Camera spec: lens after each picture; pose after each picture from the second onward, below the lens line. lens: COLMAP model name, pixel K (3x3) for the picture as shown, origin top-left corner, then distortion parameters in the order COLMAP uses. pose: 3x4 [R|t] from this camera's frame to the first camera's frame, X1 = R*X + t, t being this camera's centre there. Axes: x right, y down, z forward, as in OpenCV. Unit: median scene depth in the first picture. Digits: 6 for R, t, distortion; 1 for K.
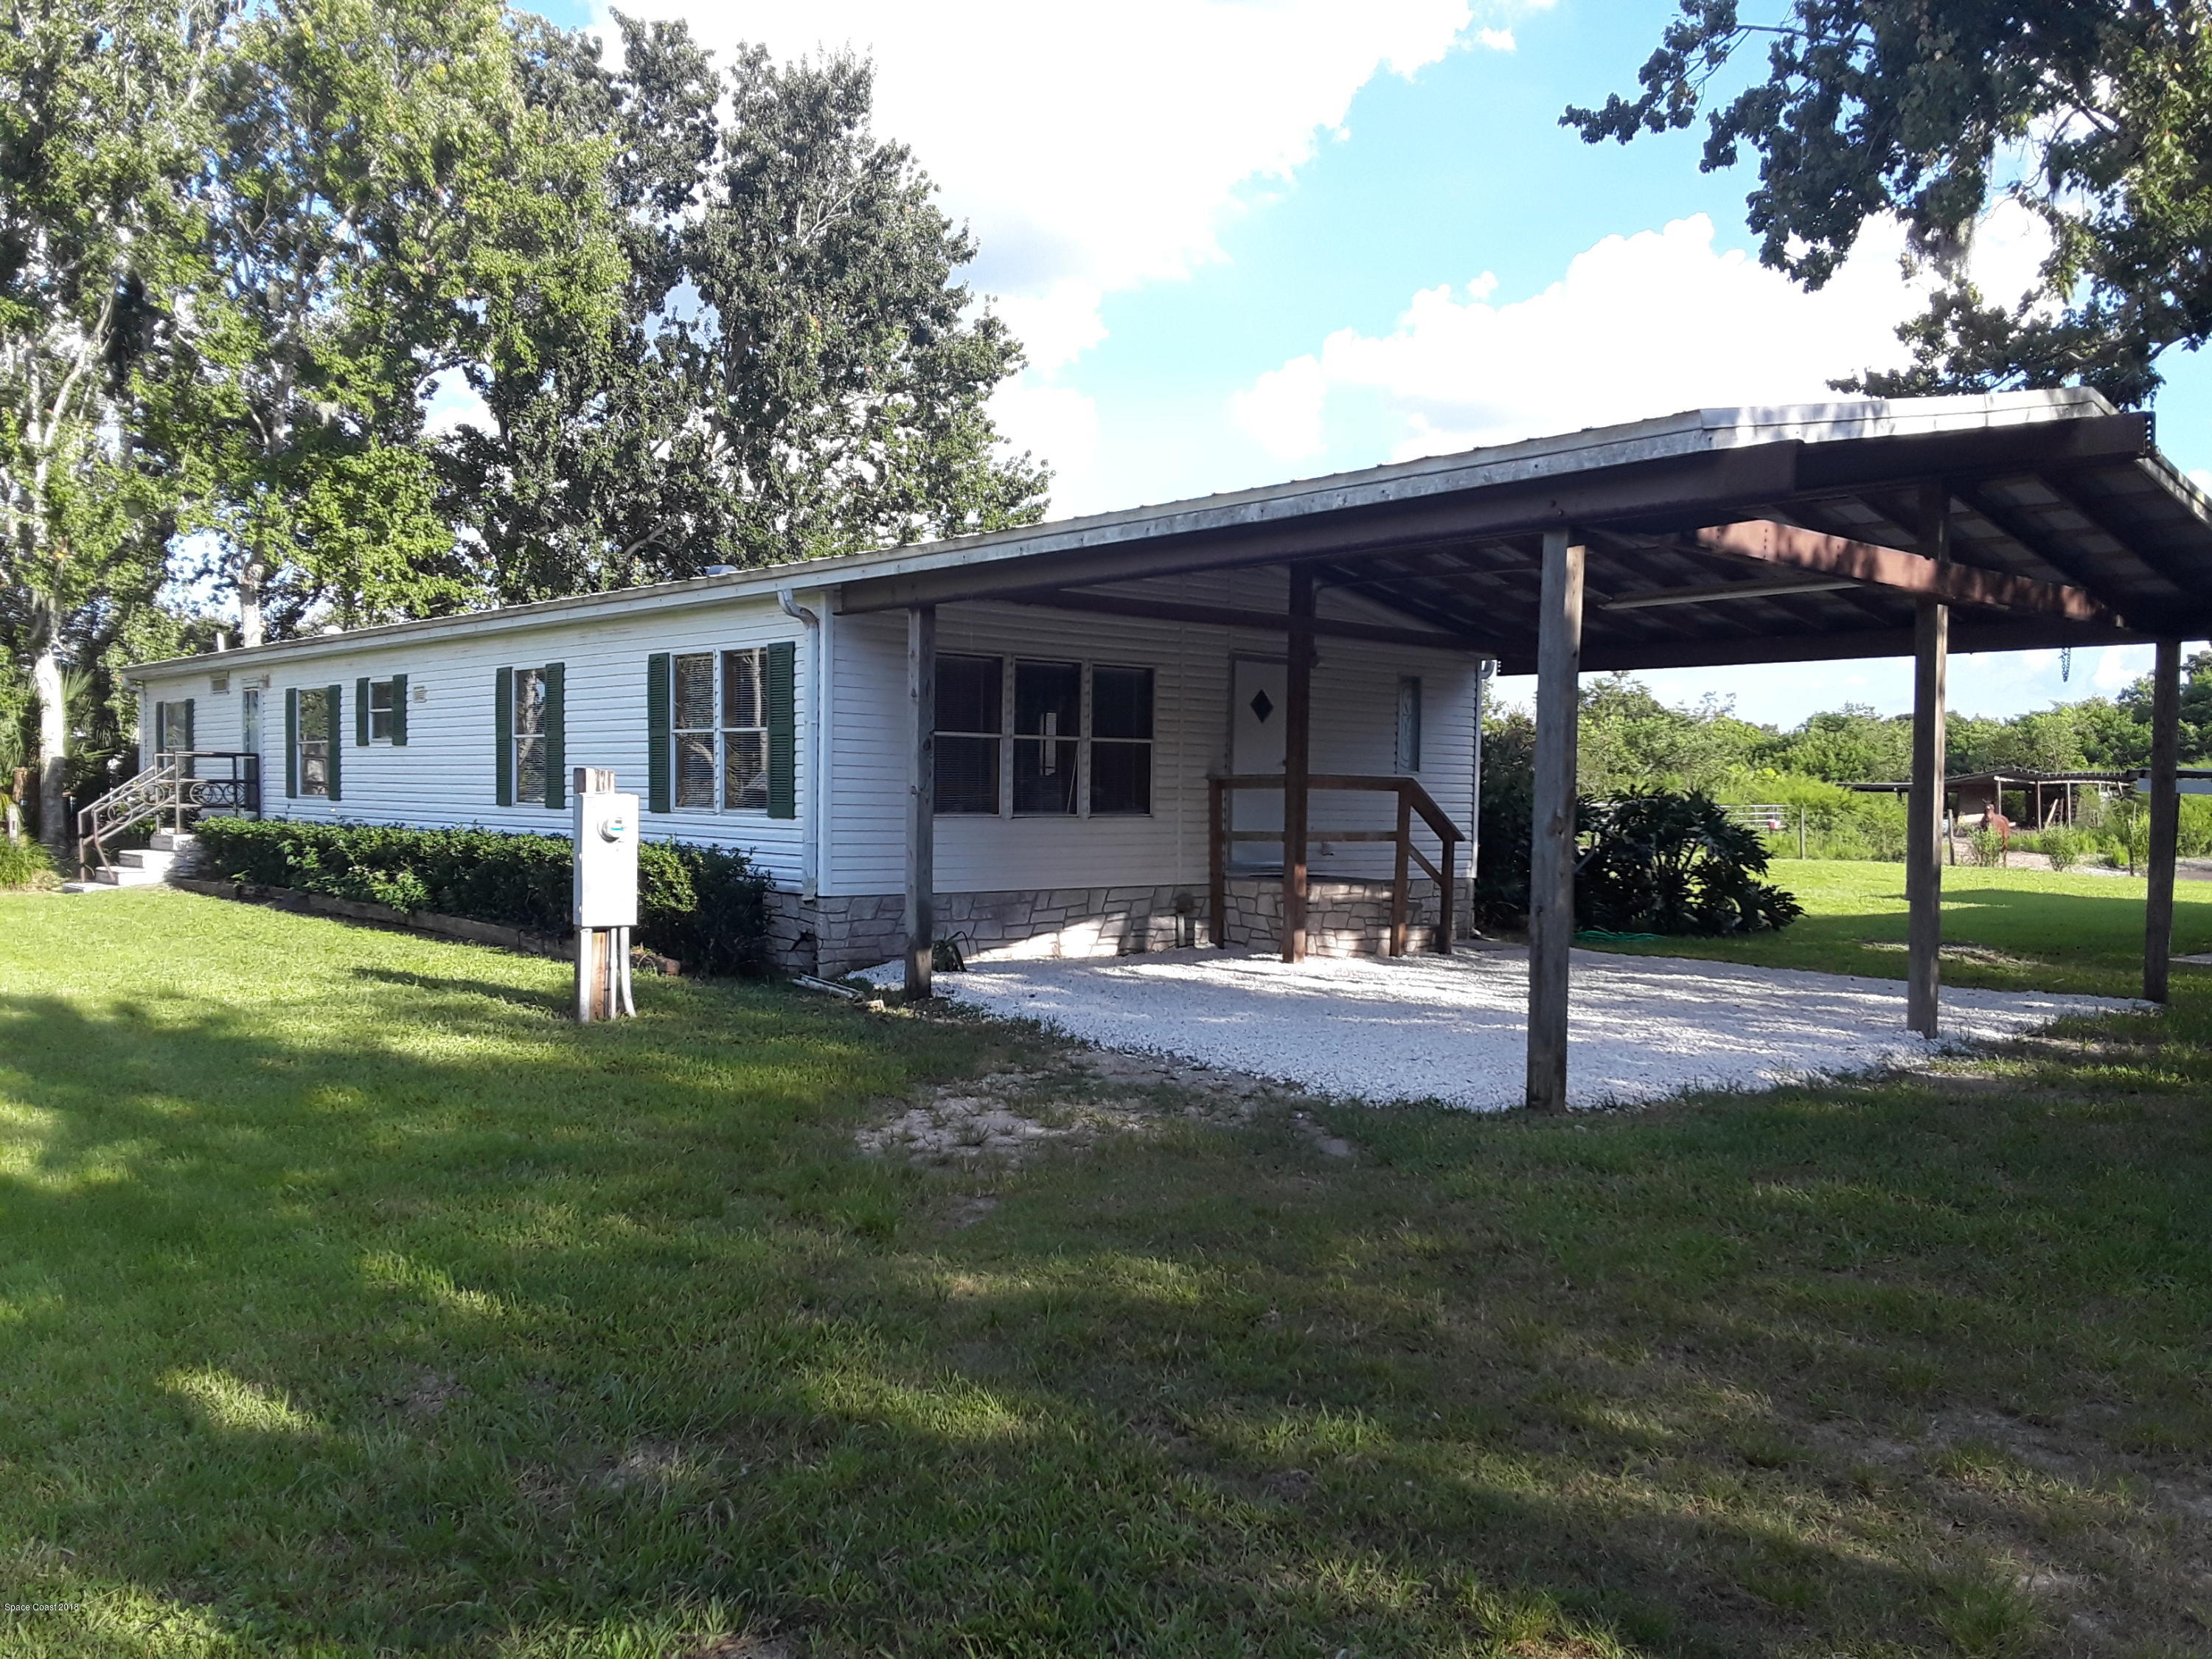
lens RADIAL K [[1775.6, 0, 1130.3], [0, 1775.6, 884.2], [0, 0, 1]] dist [0.106259, -0.168450]
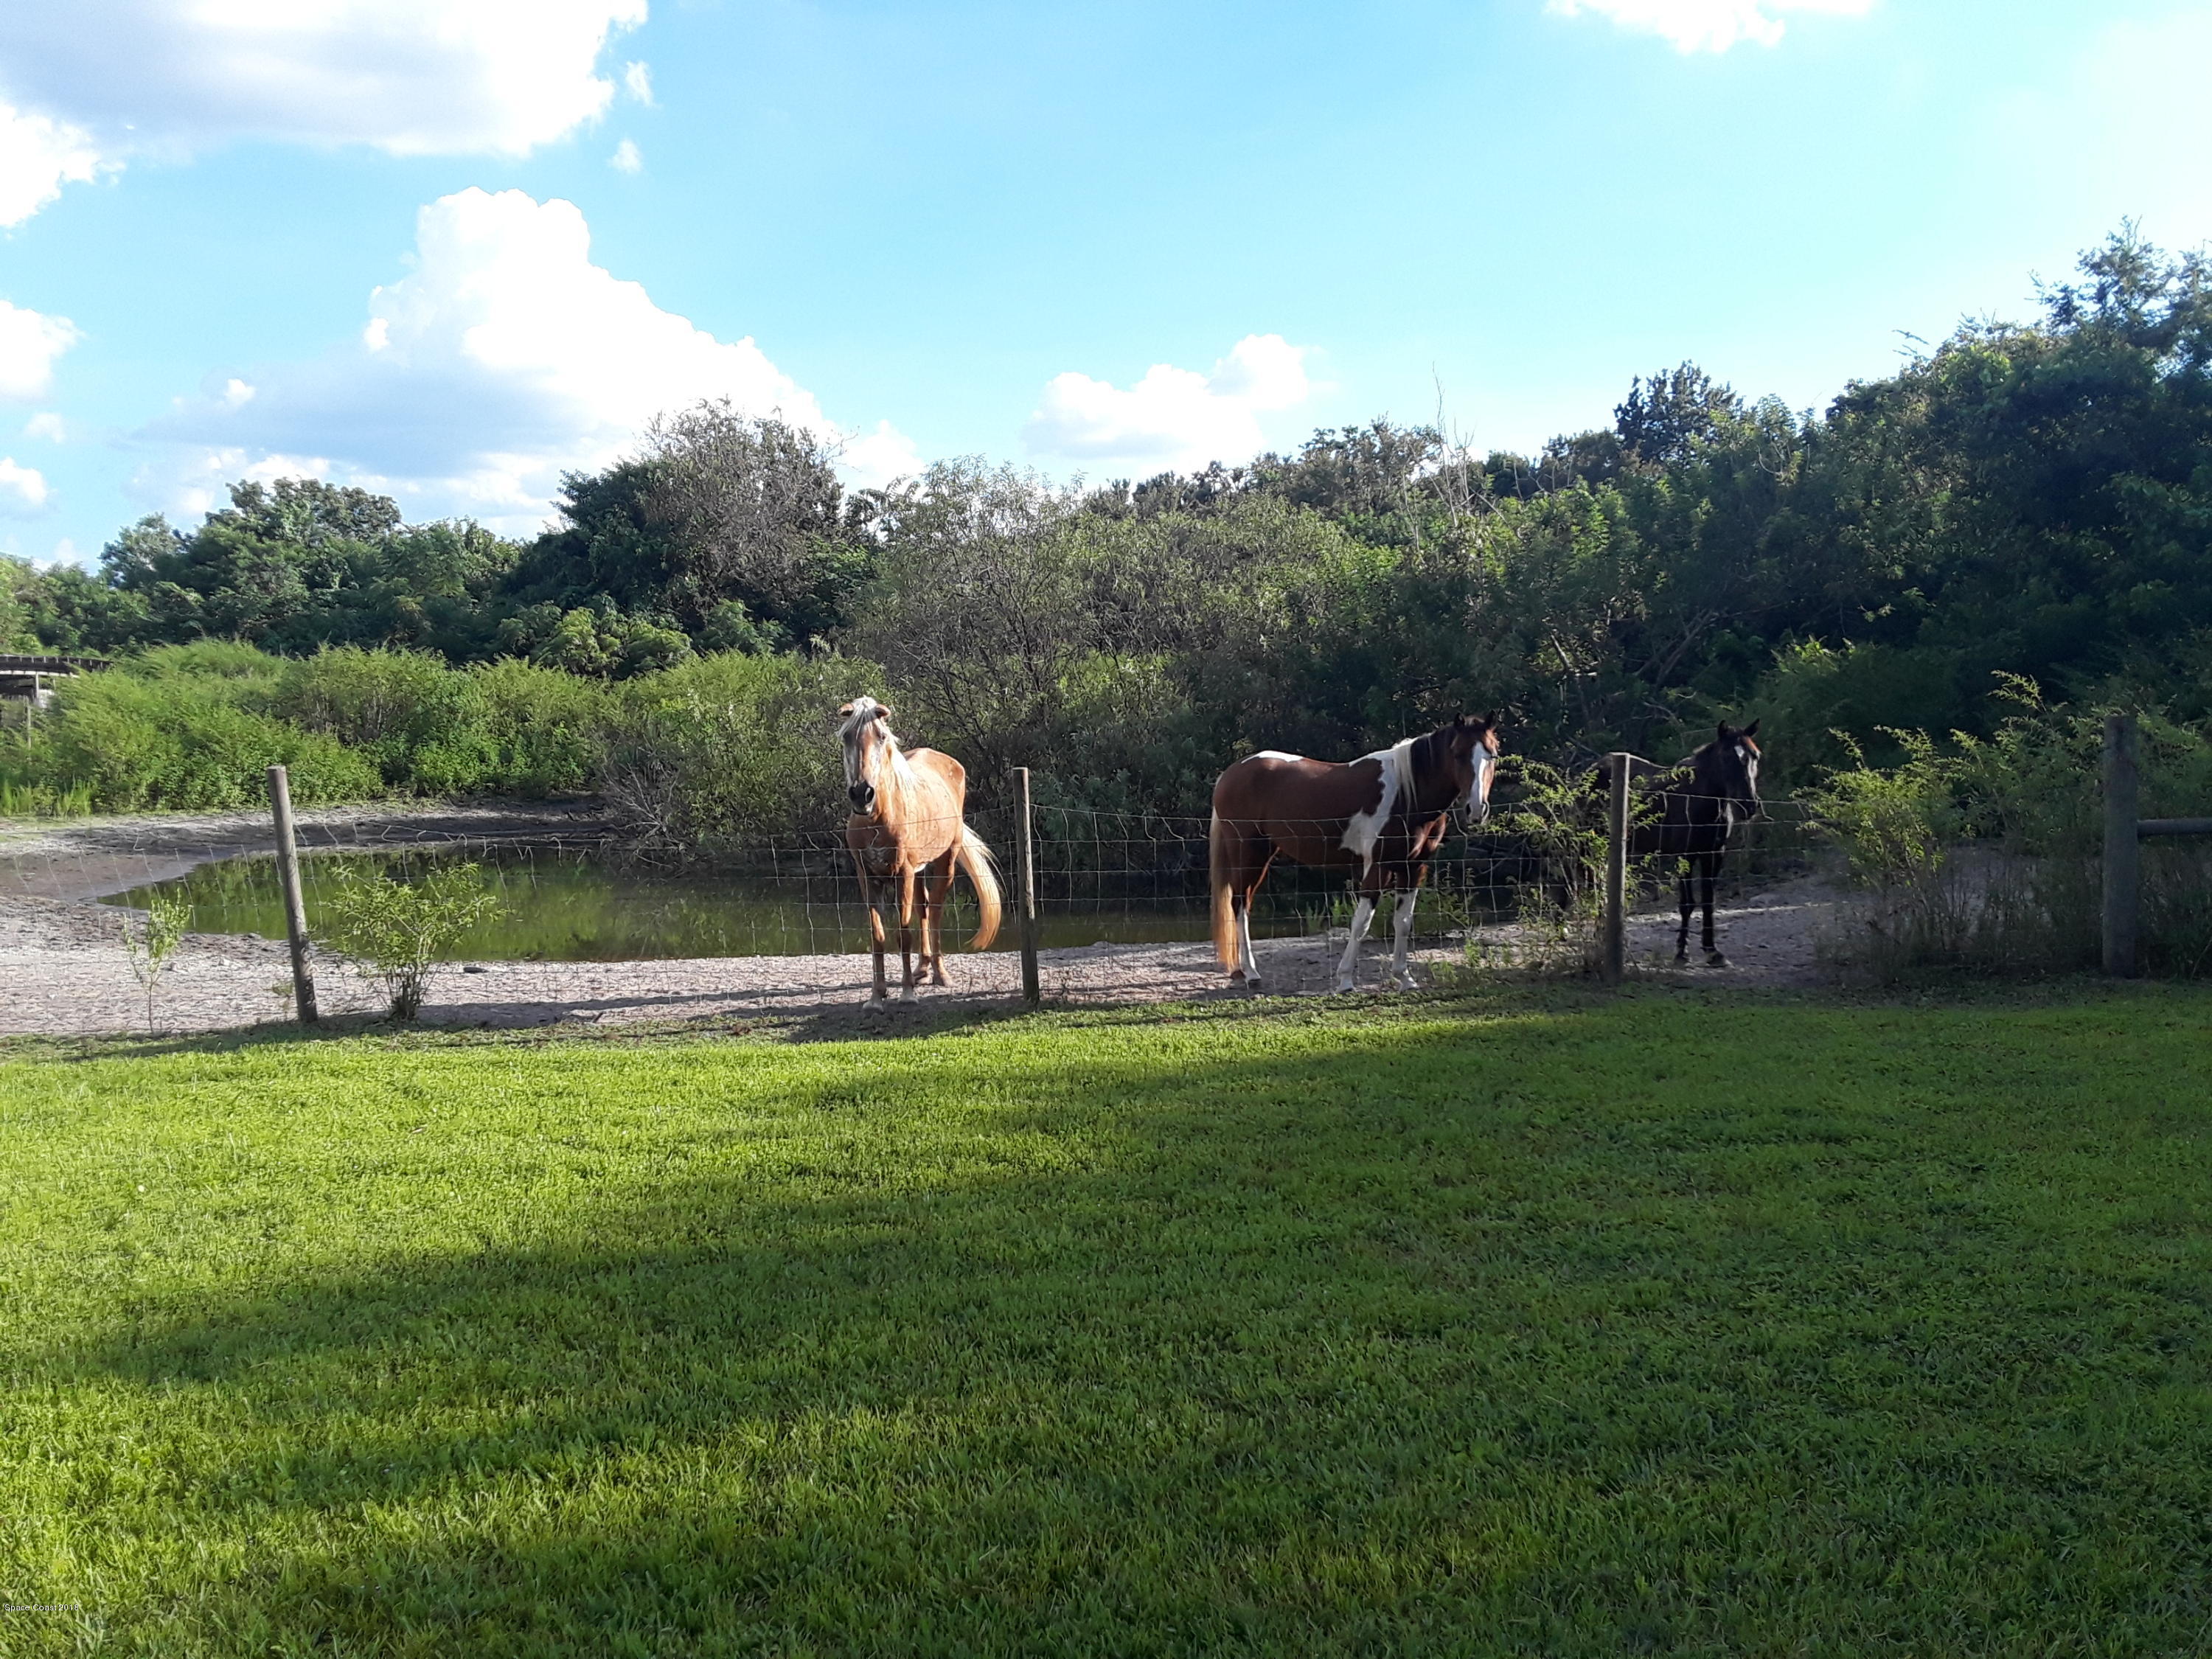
lens RADIAL K [[1775.6, 0, 1129.7], [0, 1775.6, 861.1], [0, 0, 1]] dist [0.106259, -0.168450]
pose [[0.564400, -0.085772, 0.821034, 0.777412], [0.051624, 0.996308, 0.068595, -0.051370], [-0.823886, 0.003670, 0.566744, 1.130744]]
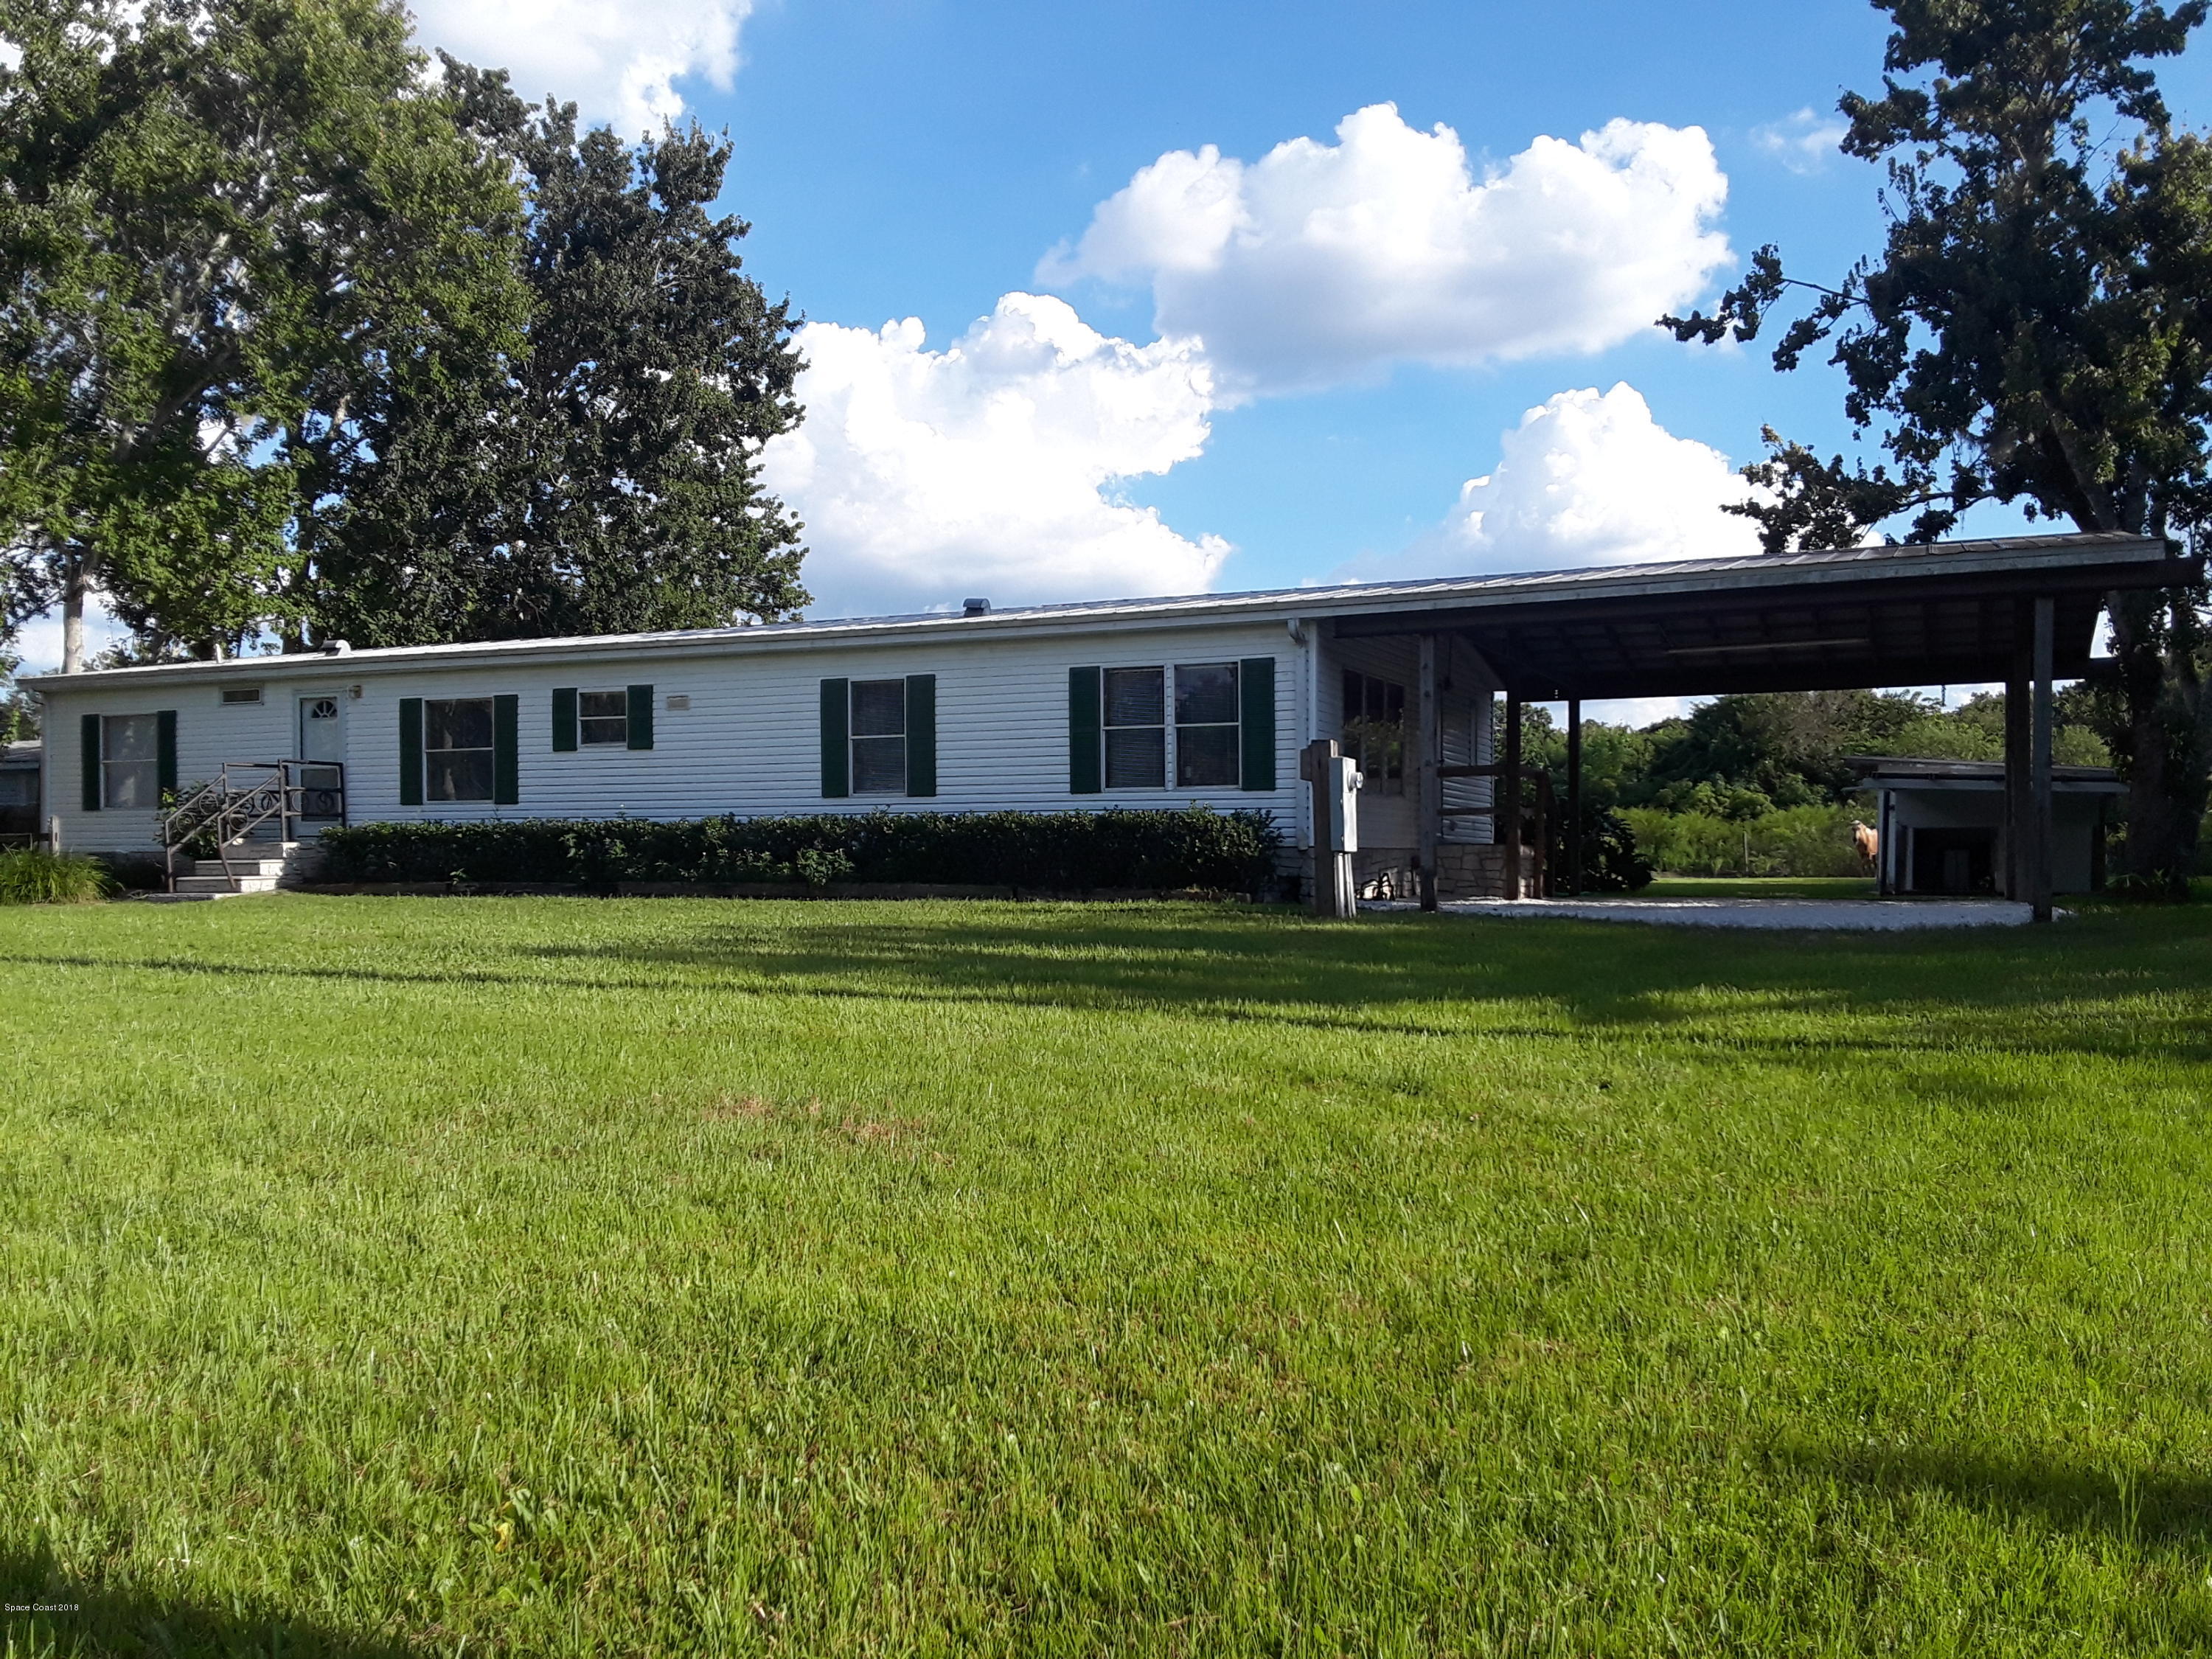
lens RADIAL K [[1775.6, 0, 1120.2], [0, 1775.6, 888.7], [0, 0, 1]] dist [0.106259, -0.168450]
pose [[0.914126, -0.022255, 0.404818, -0.513241], [0.035632, 0.999039, -0.025540, 0.041176], [-0.403861, 0.037772, 0.914040, -0.101933]]
